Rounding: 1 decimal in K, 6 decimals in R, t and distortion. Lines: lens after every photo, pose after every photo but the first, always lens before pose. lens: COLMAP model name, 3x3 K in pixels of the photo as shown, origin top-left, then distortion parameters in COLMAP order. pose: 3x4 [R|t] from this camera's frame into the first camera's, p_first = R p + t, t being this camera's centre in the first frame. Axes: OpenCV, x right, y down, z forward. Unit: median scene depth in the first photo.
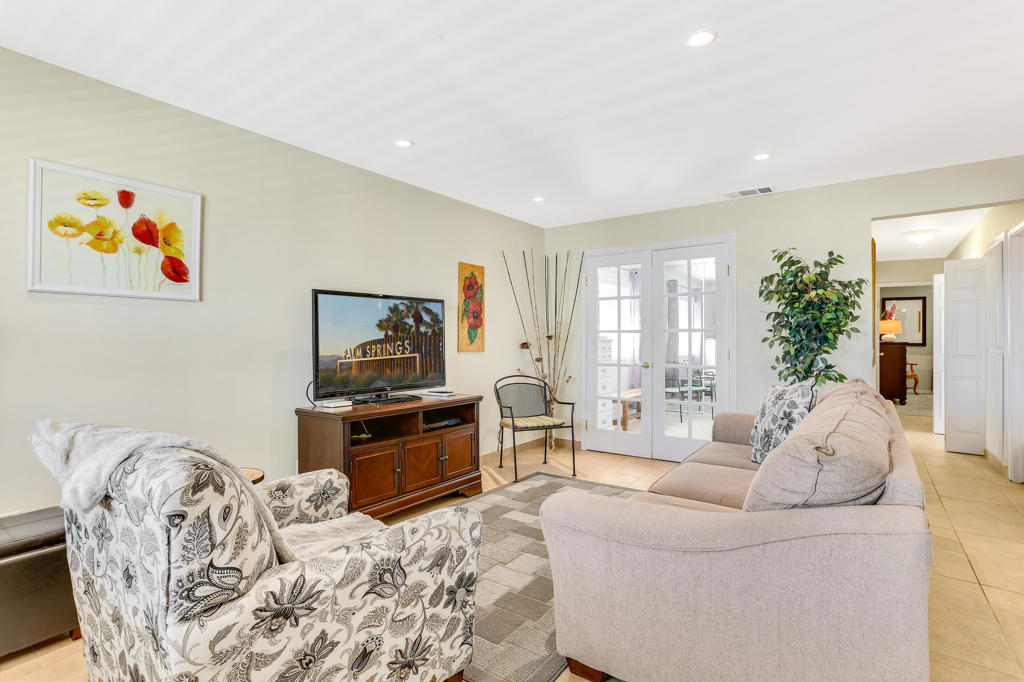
lens RADIAL K [[508.9, 0, 491.0], [0, 508.9, 337.0], [0, 0, 1]] dist [0.021577, 0.001370]
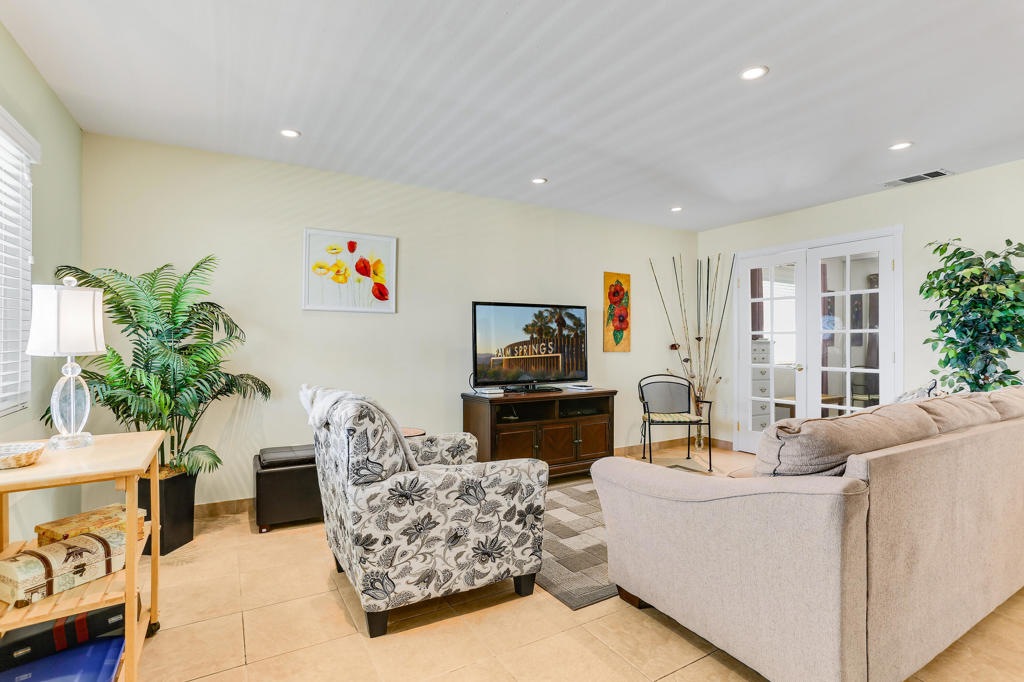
lens RADIAL K [[502.5, 0, 465.1], [0, 502.5, 341.5], [0, 0, 1]] dist [-0.000071, 0.000312]
pose [[0.906969, 0.000367, -0.421196, 0.356370], [-0.000338, 1.000000, 0.000144, 0.013766], [0.421196, 0.000012, 0.906970, -0.326732]]
